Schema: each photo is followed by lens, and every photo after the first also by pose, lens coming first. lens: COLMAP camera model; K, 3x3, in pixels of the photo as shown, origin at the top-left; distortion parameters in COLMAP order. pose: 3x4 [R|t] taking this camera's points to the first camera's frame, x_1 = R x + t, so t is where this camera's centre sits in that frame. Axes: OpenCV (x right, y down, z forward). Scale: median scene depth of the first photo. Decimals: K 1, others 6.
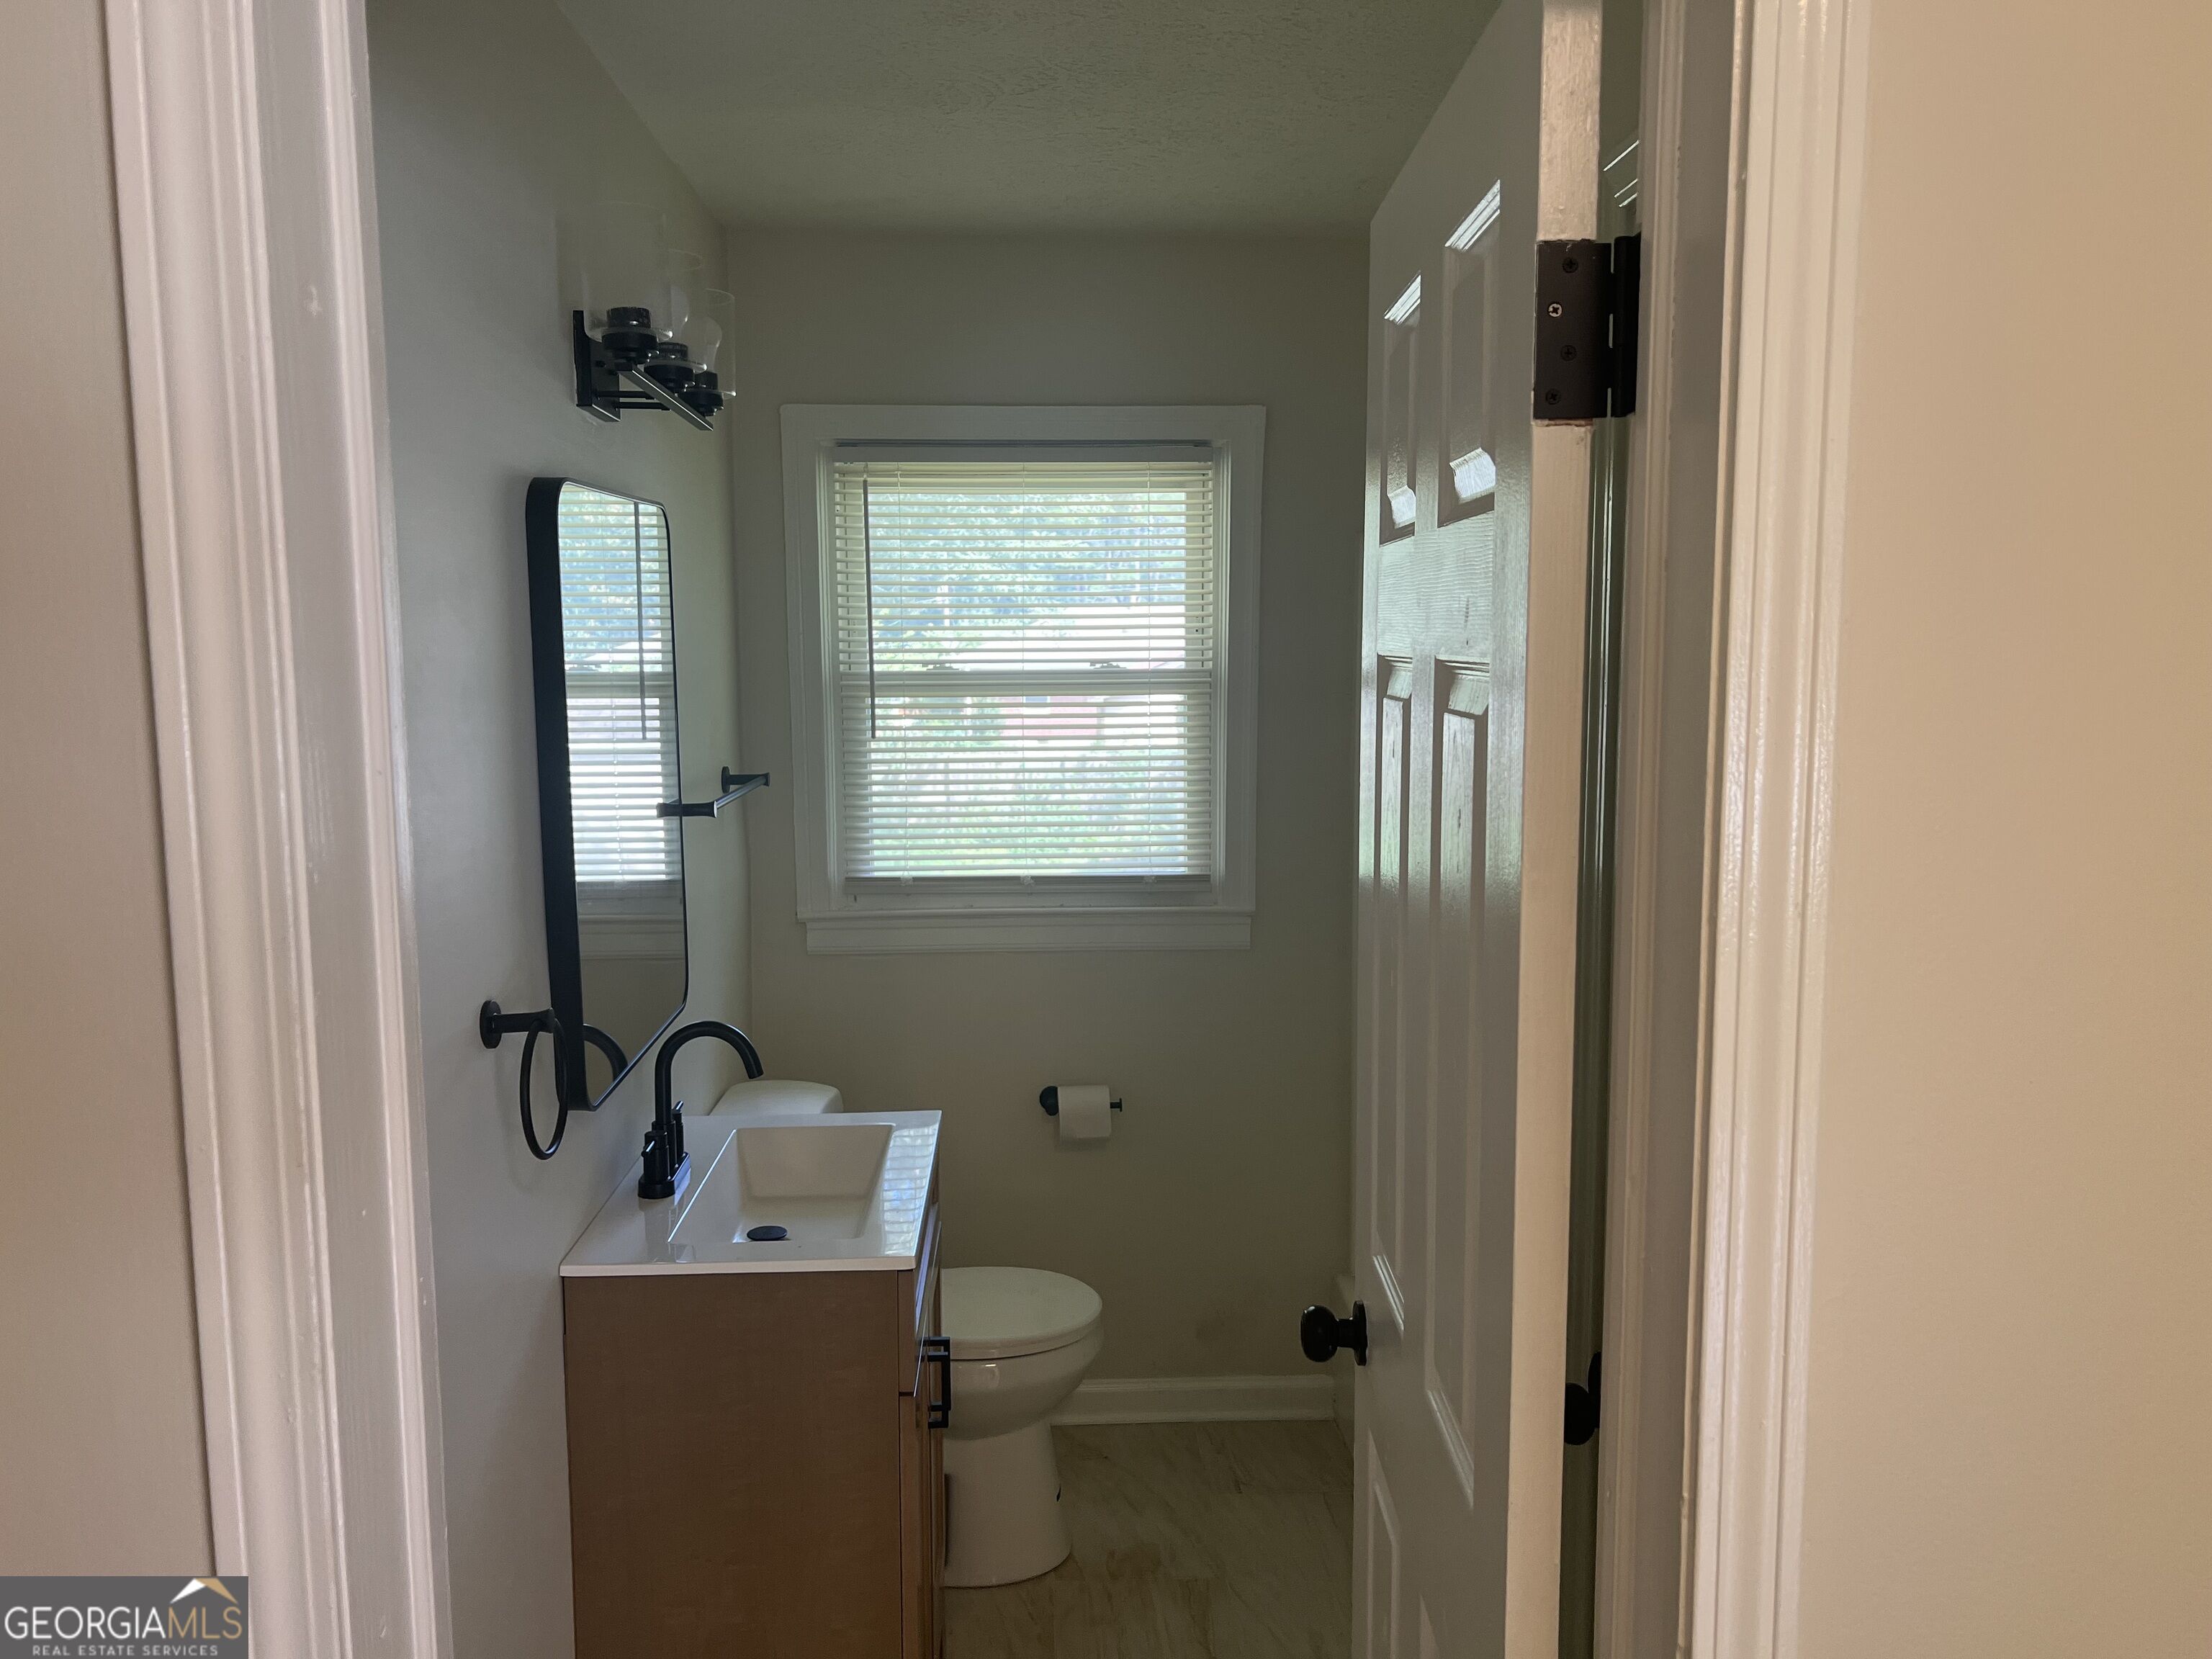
lens RADIAL K [[1650.9, 0, 1111.0], [0, 1650.9, 833.6], [0, 0, 1]] dist [0.037077, -0.043660]
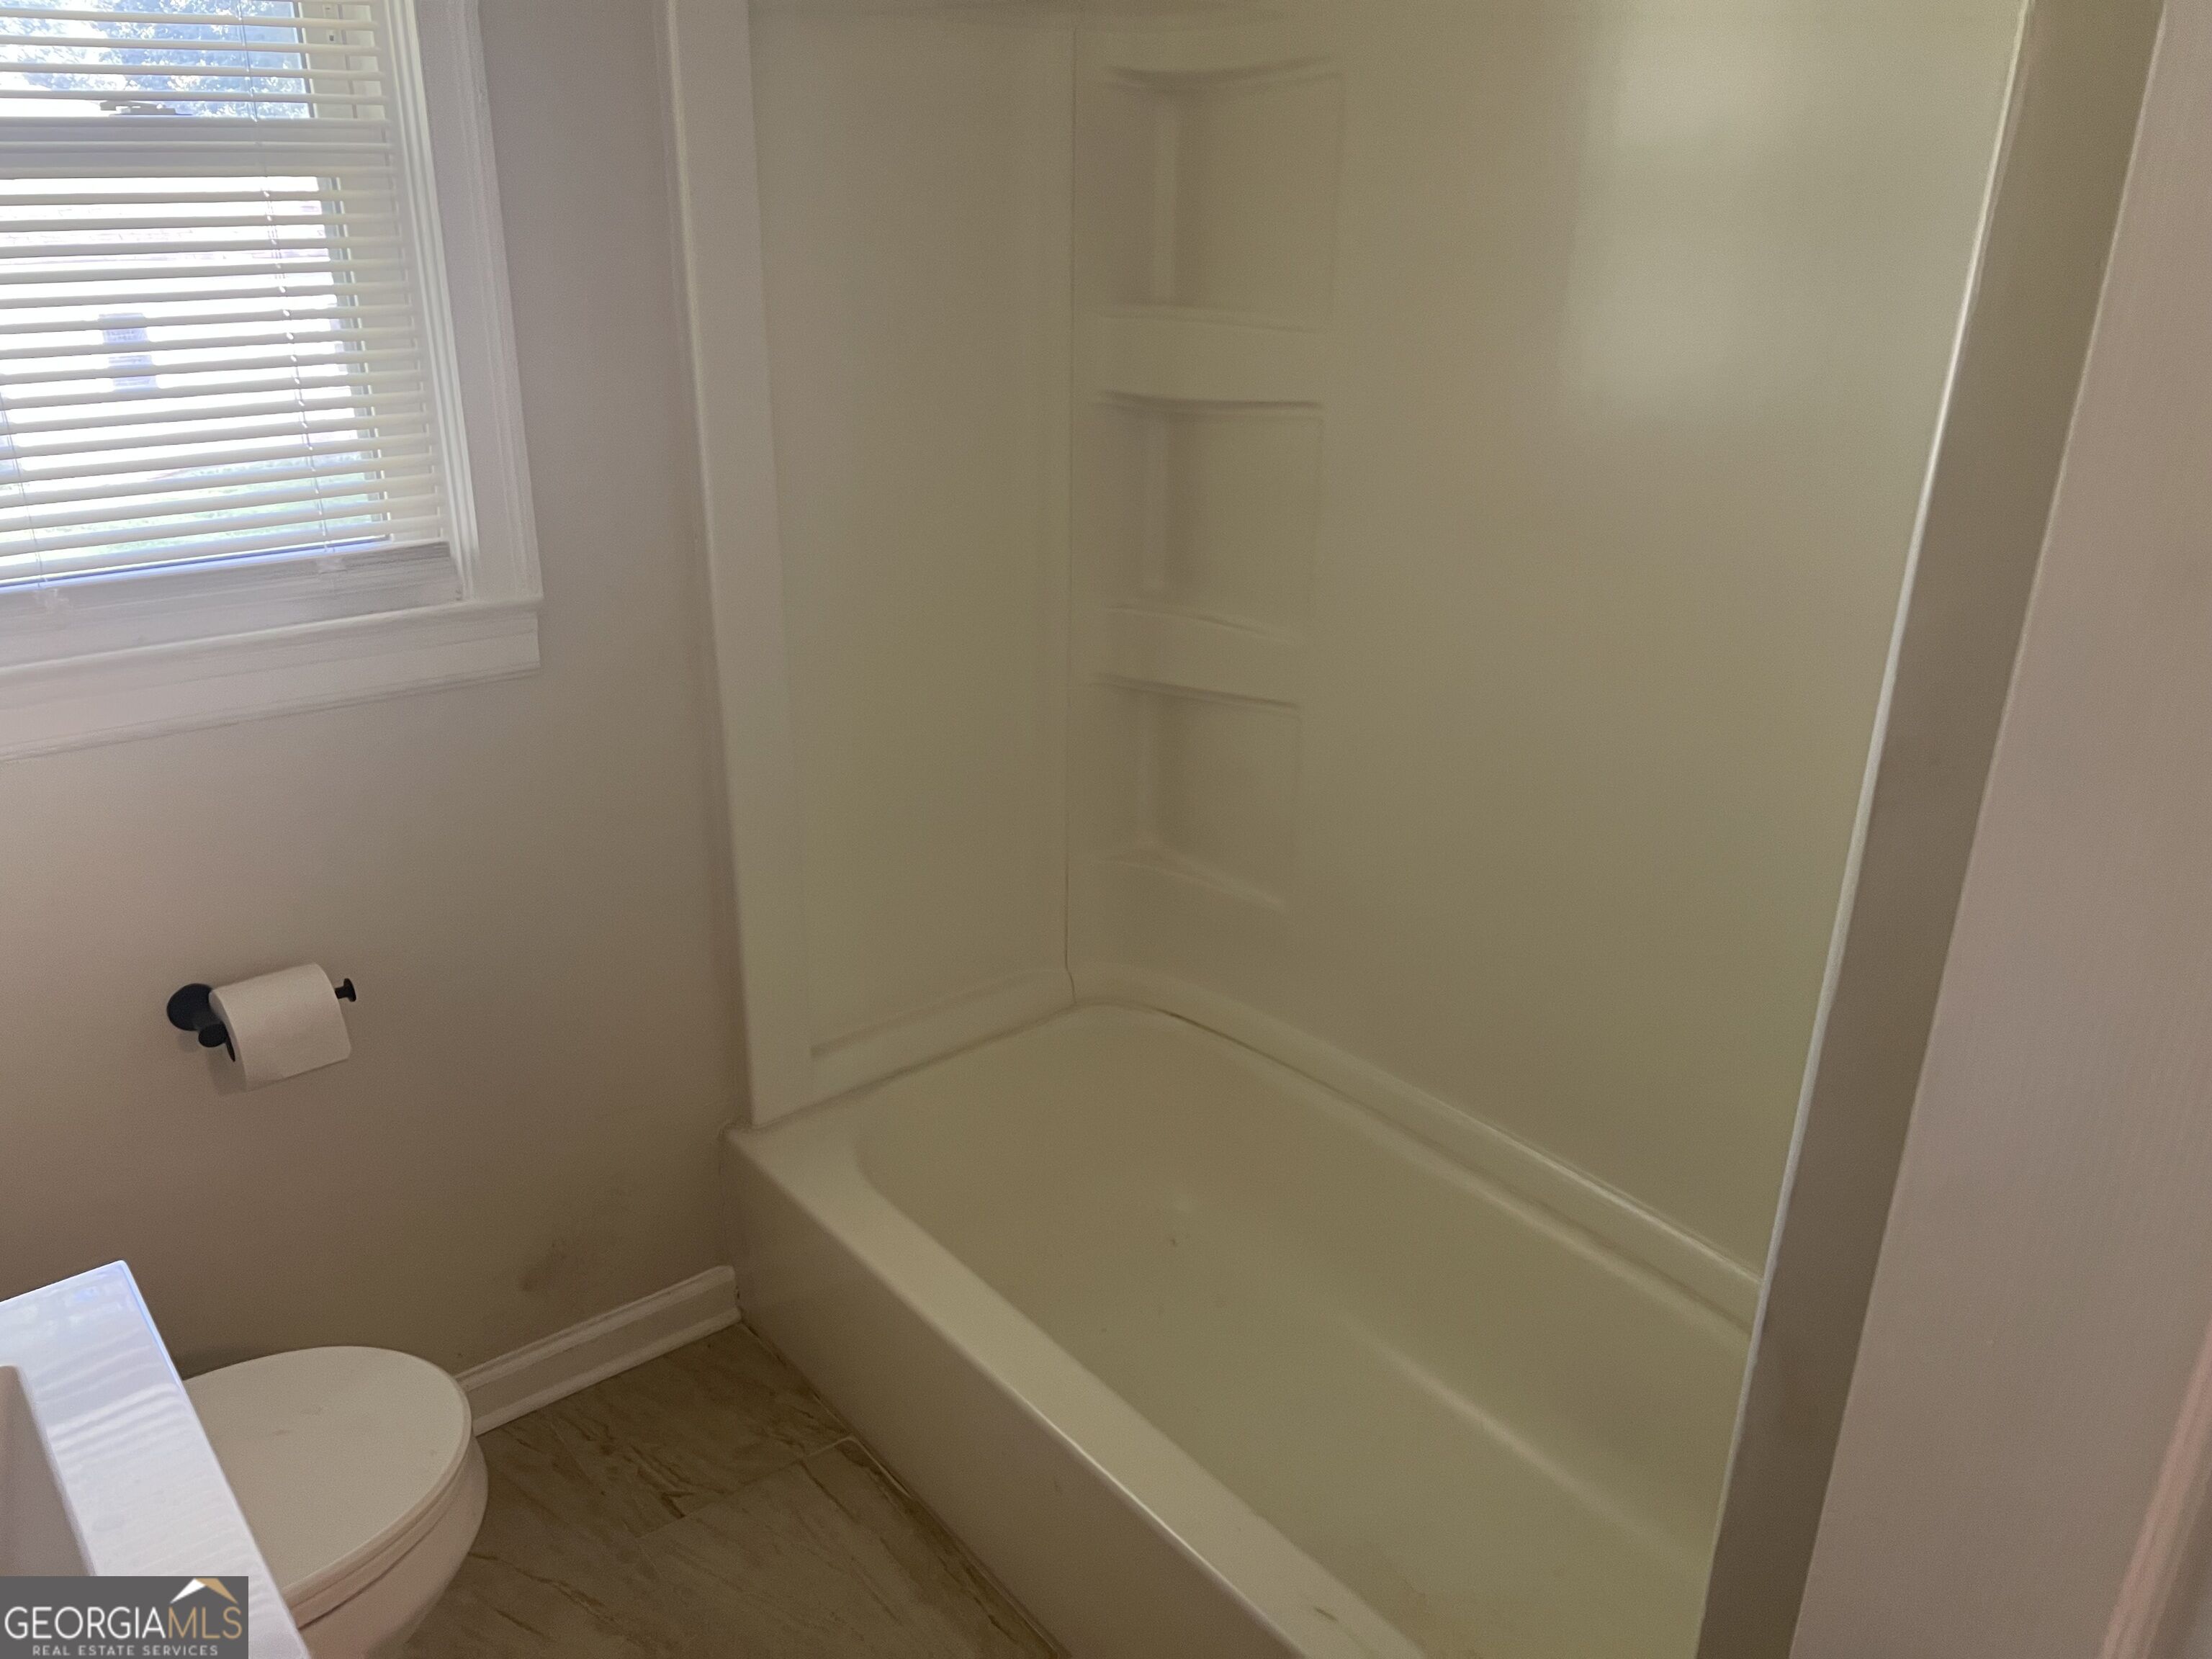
lens RADIAL K [[1650.9, 0, 1093.8], [0, 1650.9, 833.8], [0, 0, 1]] dist [0.037077, -0.043660]
pose [[0.797833, -0.212951, 0.564017, -0.095430], [0.044737, 0.953872, 0.296863, -0.035114], [-0.601217, -0.211614, 0.770557, 0.443947]]
